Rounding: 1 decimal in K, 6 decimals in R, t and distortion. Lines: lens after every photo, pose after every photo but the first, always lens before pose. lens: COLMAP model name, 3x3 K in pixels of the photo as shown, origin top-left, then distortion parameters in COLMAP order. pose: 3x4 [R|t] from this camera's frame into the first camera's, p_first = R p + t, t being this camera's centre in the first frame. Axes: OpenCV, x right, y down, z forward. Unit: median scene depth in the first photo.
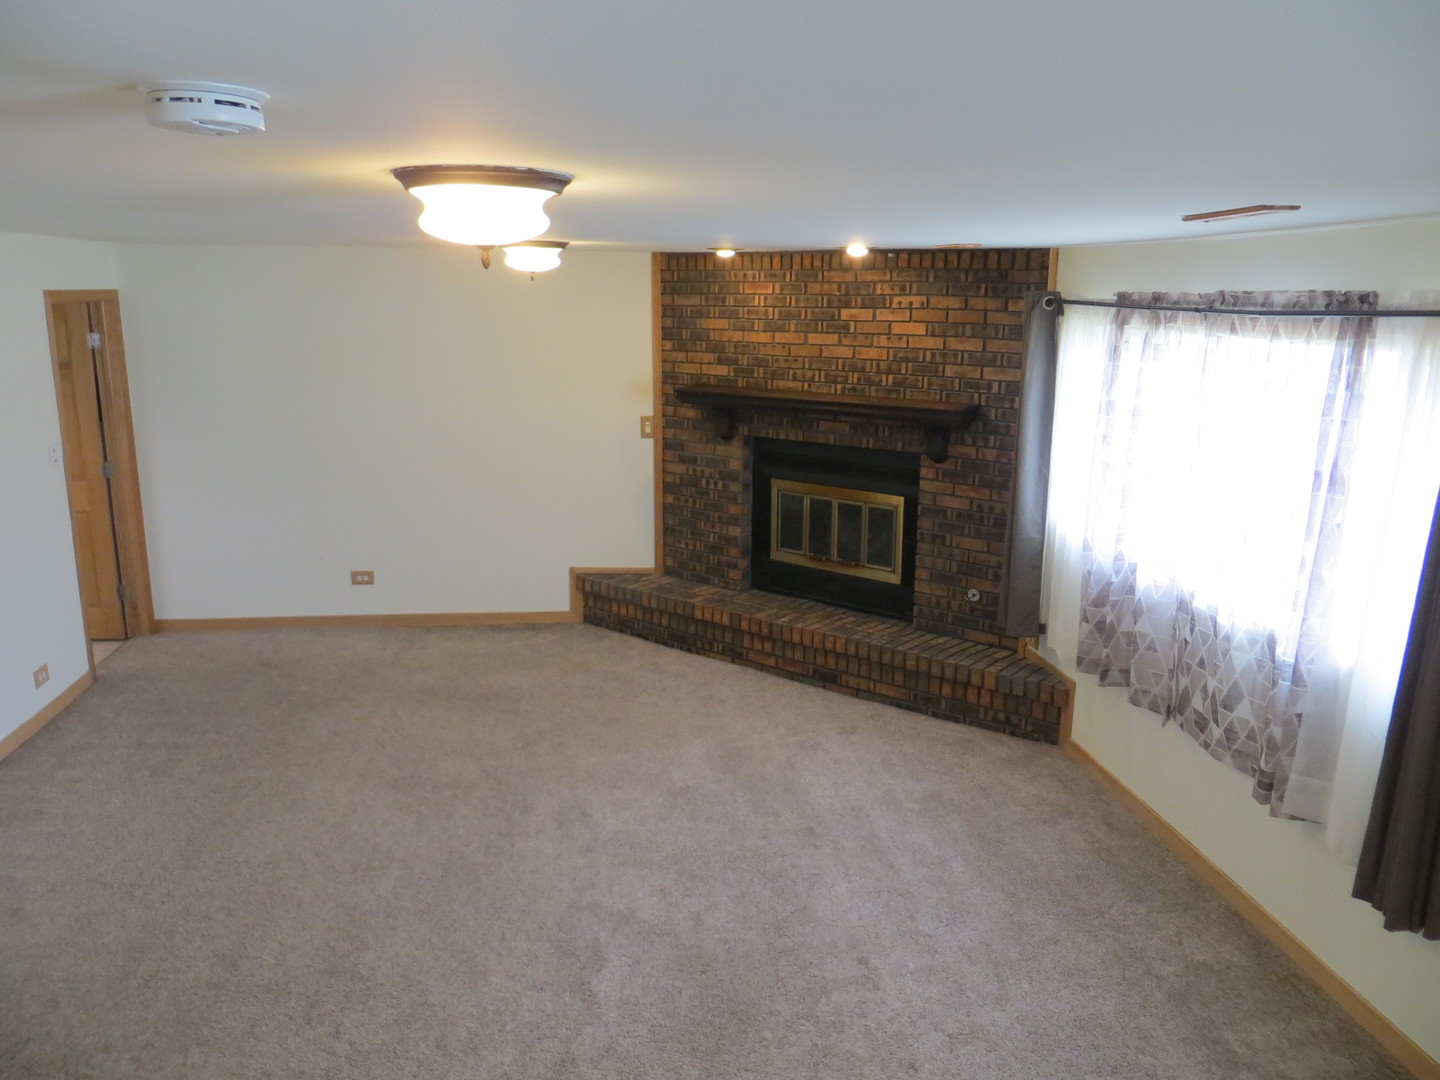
lens RADIAL K [[1093.5, 0, 724.0], [0, 1093.5, 536.9], [0, 0, 1]] dist [-0.006693, -0.001169]
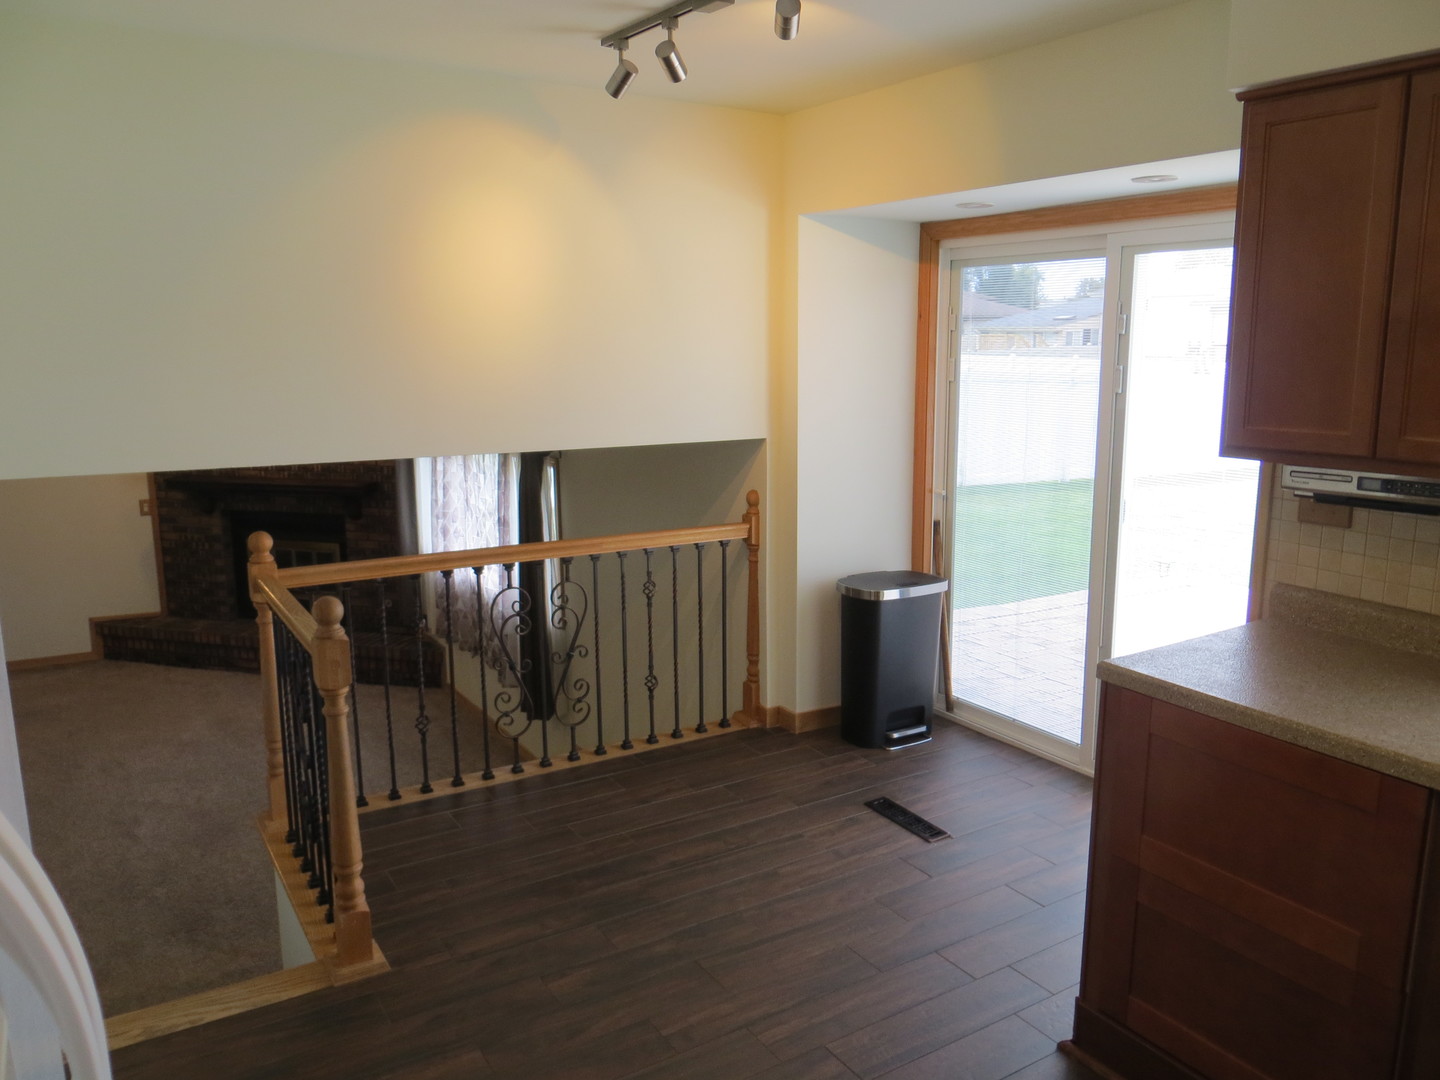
lens RADIAL K [[1071.0, 0, 723.3], [0, 1071.0, 544.0], [0, 0, 1]] dist [-0.033187, 0.005072]
pose [[0.910554, -0.084000, 0.404765, 0.052768], [0.095199, 0.995429, -0.007578, 0.025420], [-0.402278, 0.045434, 0.914389, -0.553214]]
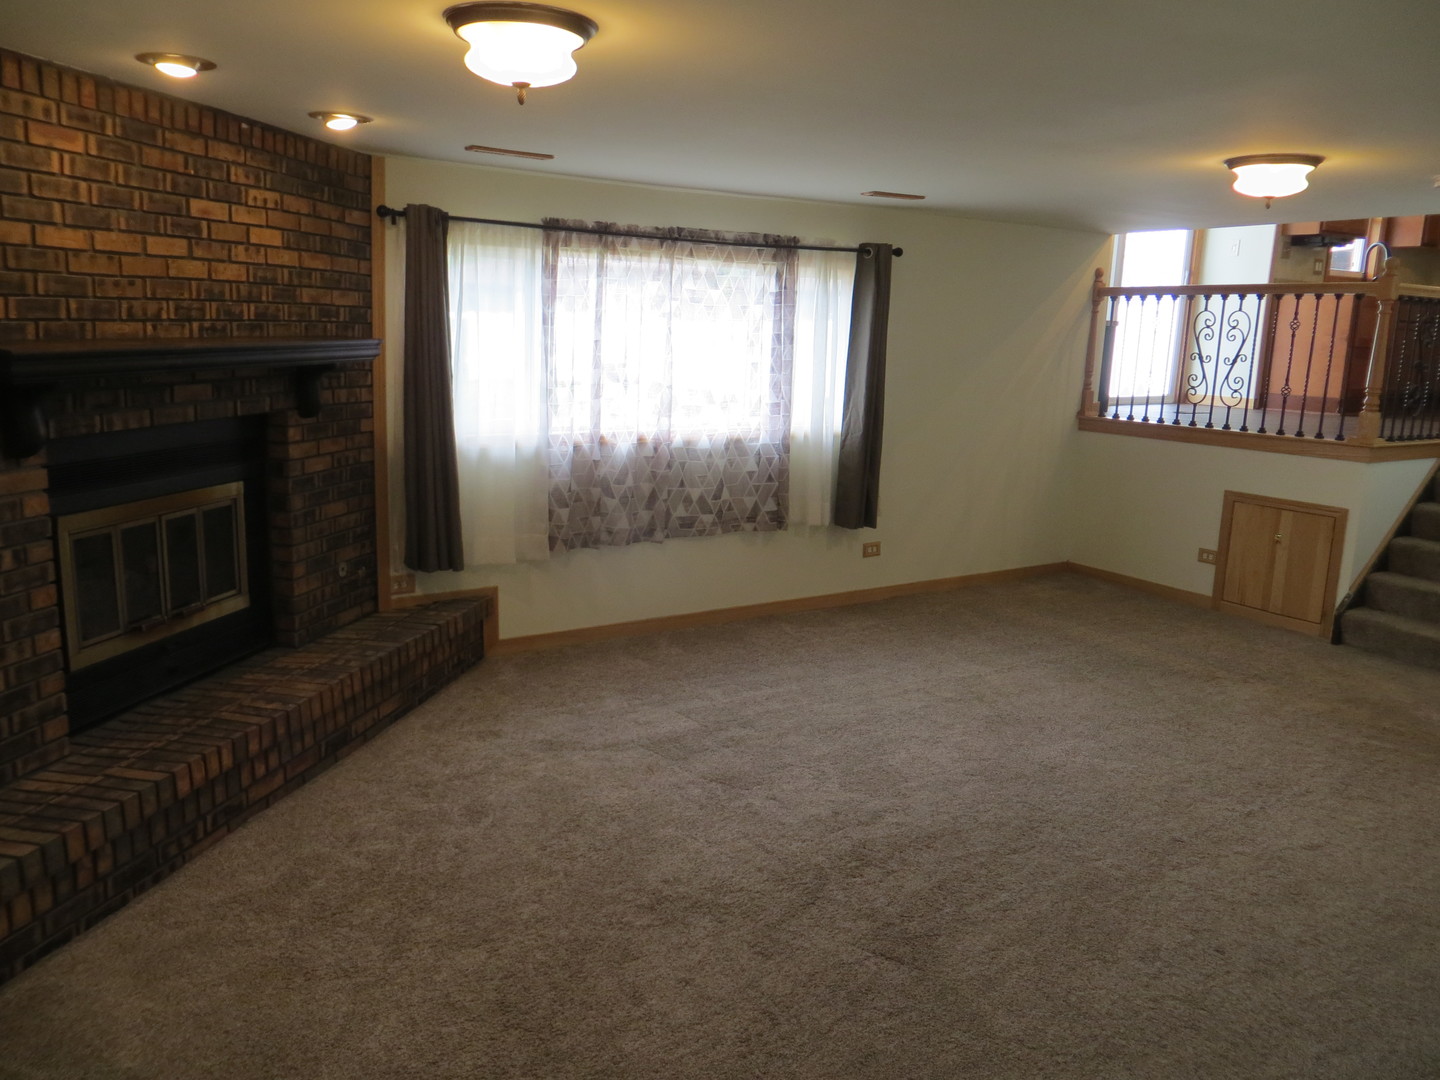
lens RADIAL K [[1134.7, 0, 719.1], [0, 1134.7, 543.2], [0, 0, 1]] dist [0.004500, 0.005247]
pose [[-0.431679, -0.195253, 0.880642, -0.615413], [0.165290, 0.942638, 0.290022, -0.159333], [-0.886754, 0.270758, -0.374643, 1.012302]]
